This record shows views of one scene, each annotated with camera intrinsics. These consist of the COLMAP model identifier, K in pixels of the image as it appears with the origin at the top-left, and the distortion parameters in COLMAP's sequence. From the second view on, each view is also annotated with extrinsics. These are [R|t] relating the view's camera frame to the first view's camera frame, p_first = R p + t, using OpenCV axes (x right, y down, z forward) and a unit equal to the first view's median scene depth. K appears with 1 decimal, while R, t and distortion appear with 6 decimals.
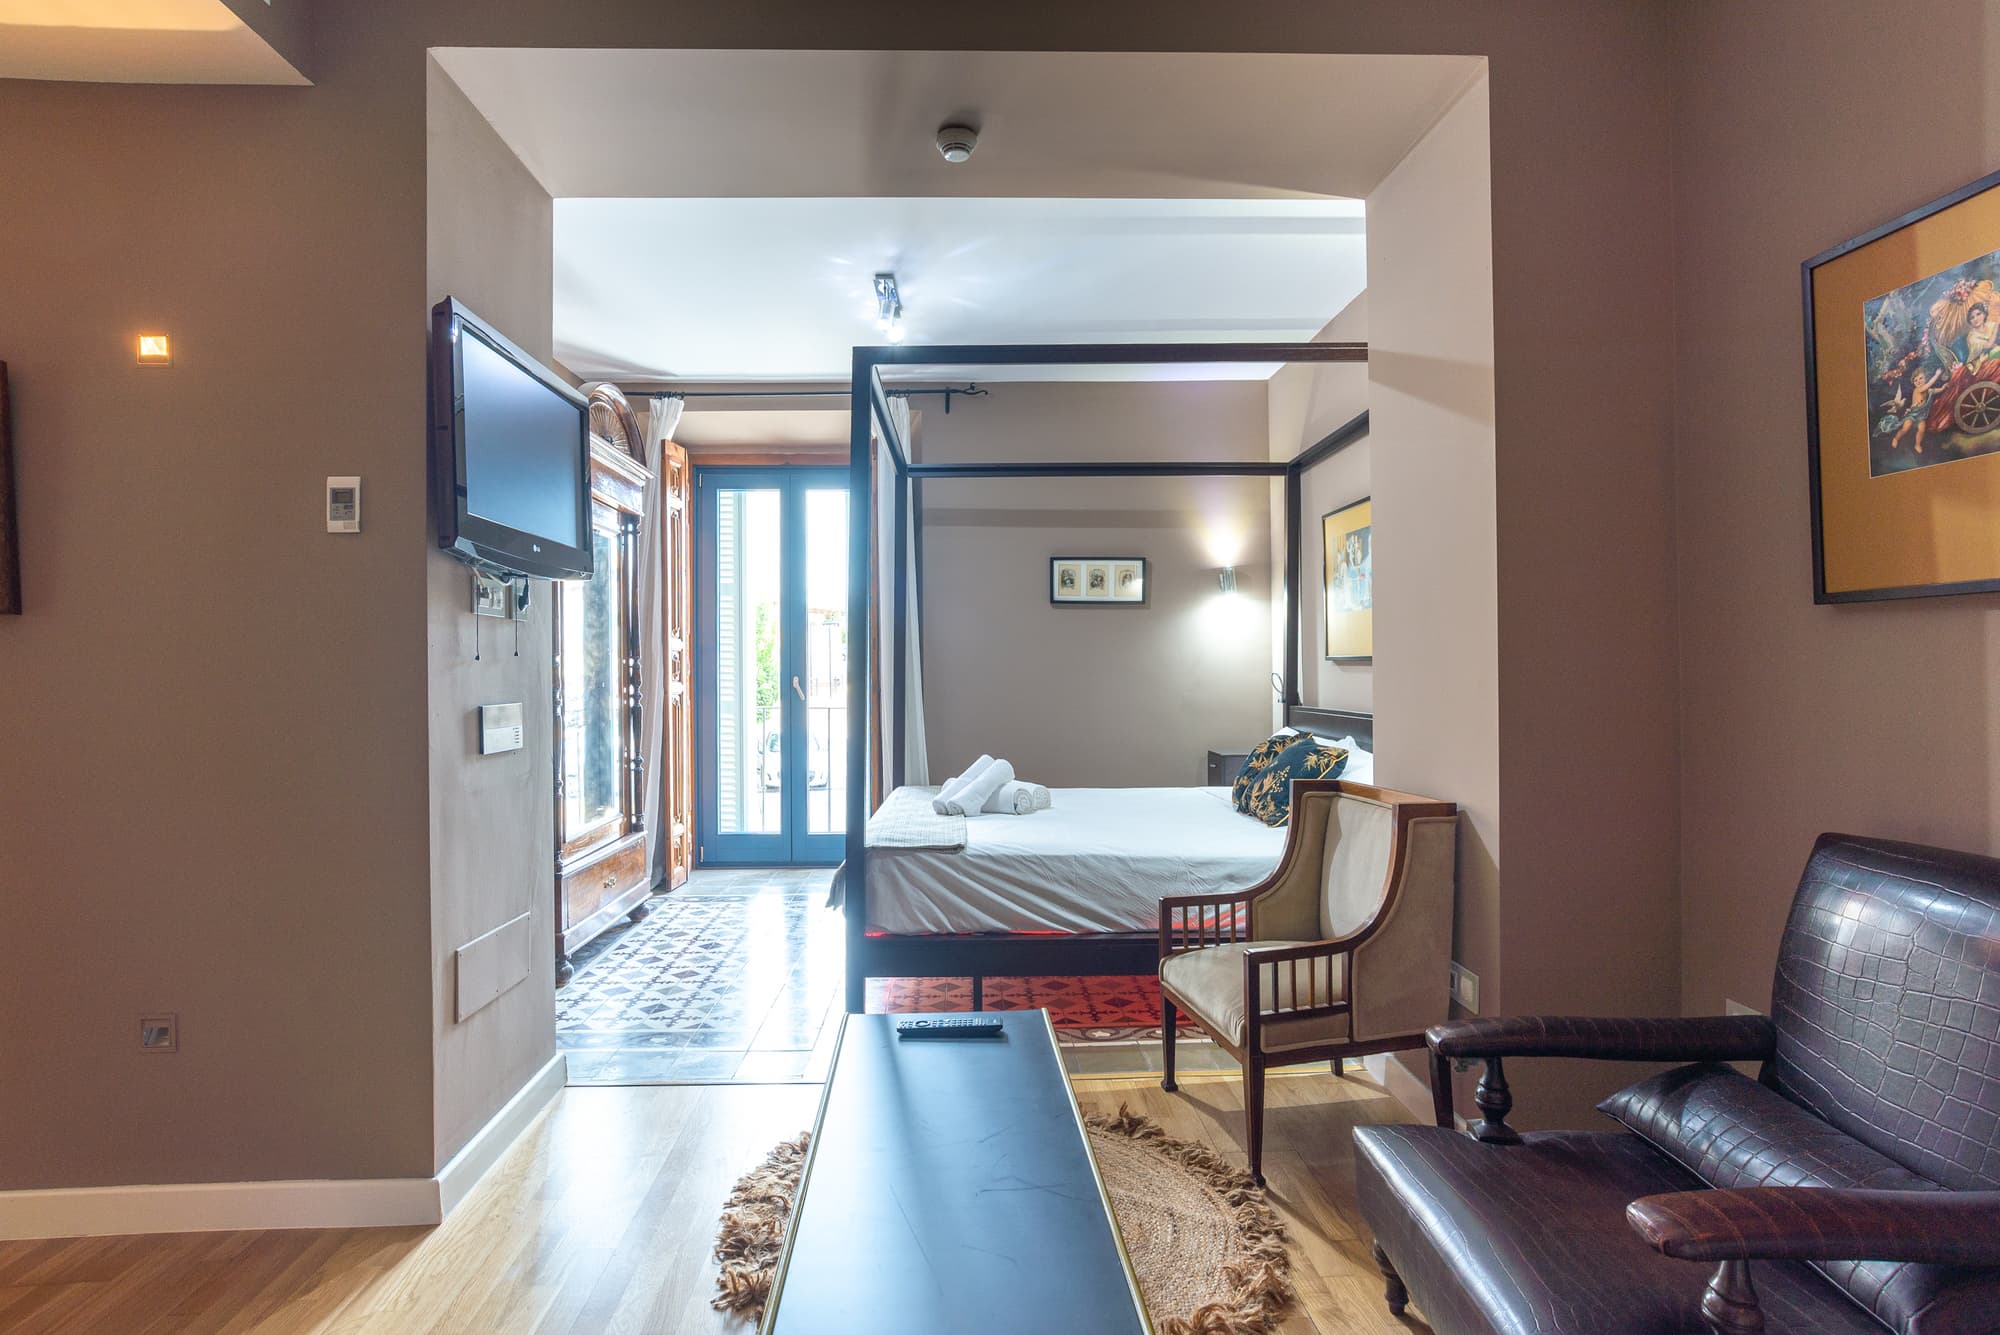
lens RADIAL K [[1035.1, 0, 1004.0], [0, 1035.1, 695.9], [0, 0, 1]] dist [-0.042008, 0.023729]
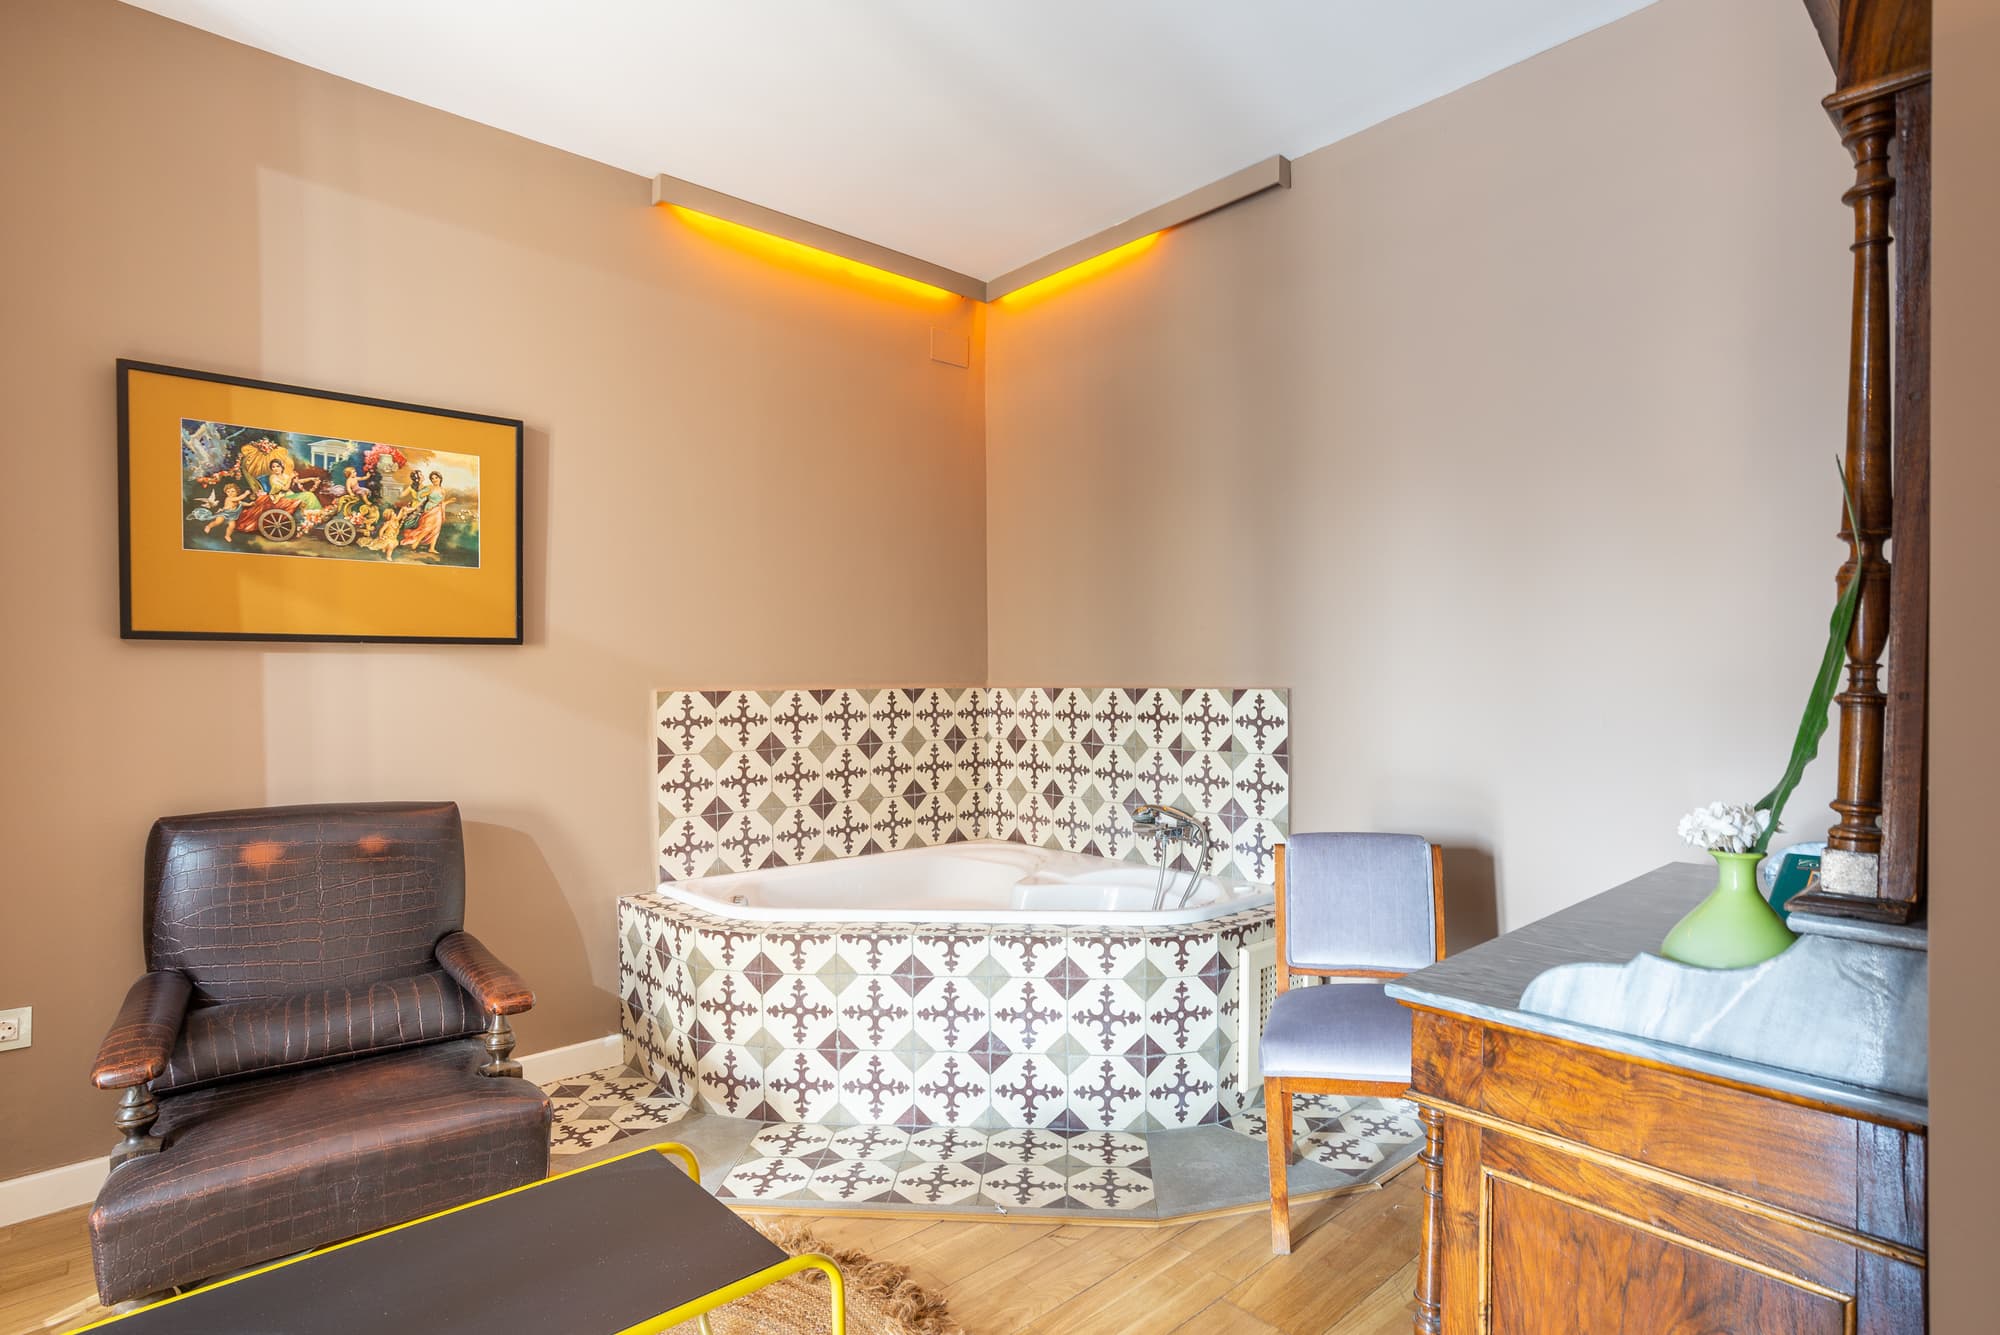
lens RADIAL K [[1035.1, 0, 1004.0], [0, 1035.1, 695.9], [0, 0, 1]] dist [-0.042008, 0.023729]
pose [[-0.622572, 0.001928, 0.782560, -0.340952], [0.031309, 0.999258, 0.022447, -0.006703], [-0.781936, 0.038476, -0.622171, 0.388225]]
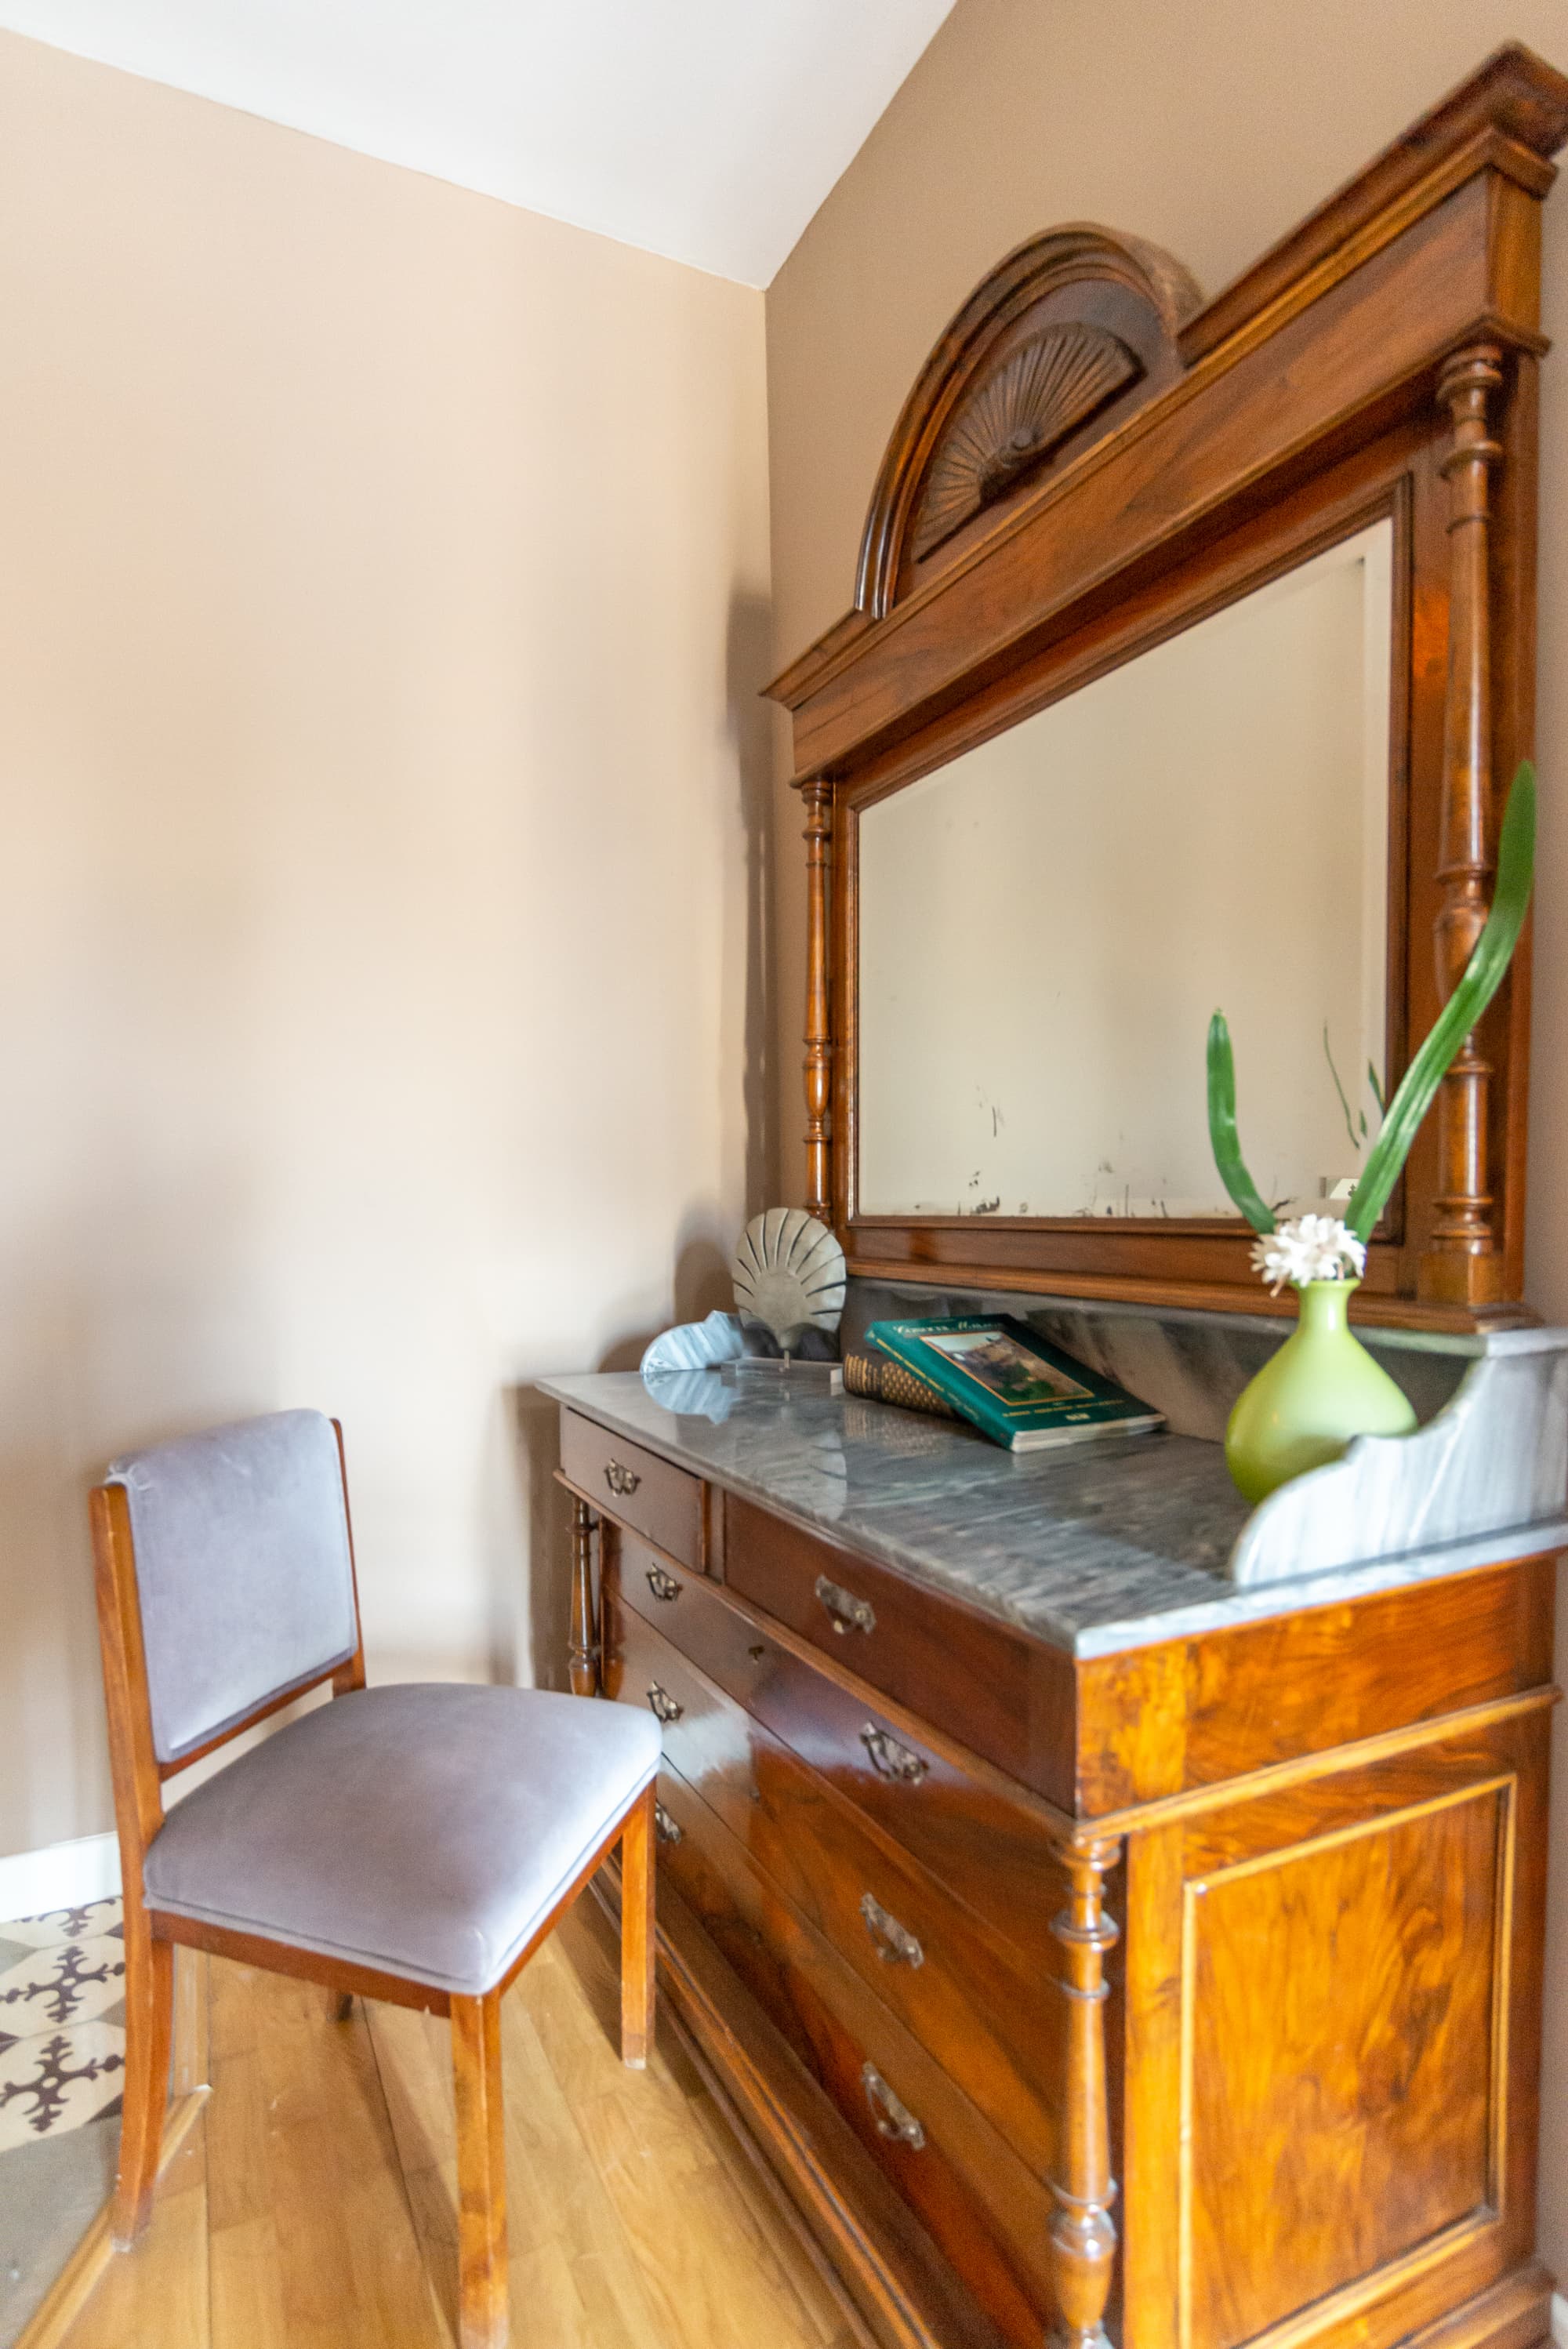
lens RADIAL K [[1193.5, 0, 760.9], [0, 1193.5, 1260.6], [0, 0, 1]] dist [-0.041214, 0.033013]
pose [[-0.920131, 0.043841, -0.389150, -0.080561], [0.015130, 0.996952, 0.076542, 0.019959], [0.391319, 0.064541, -0.917989, 0.255684]]
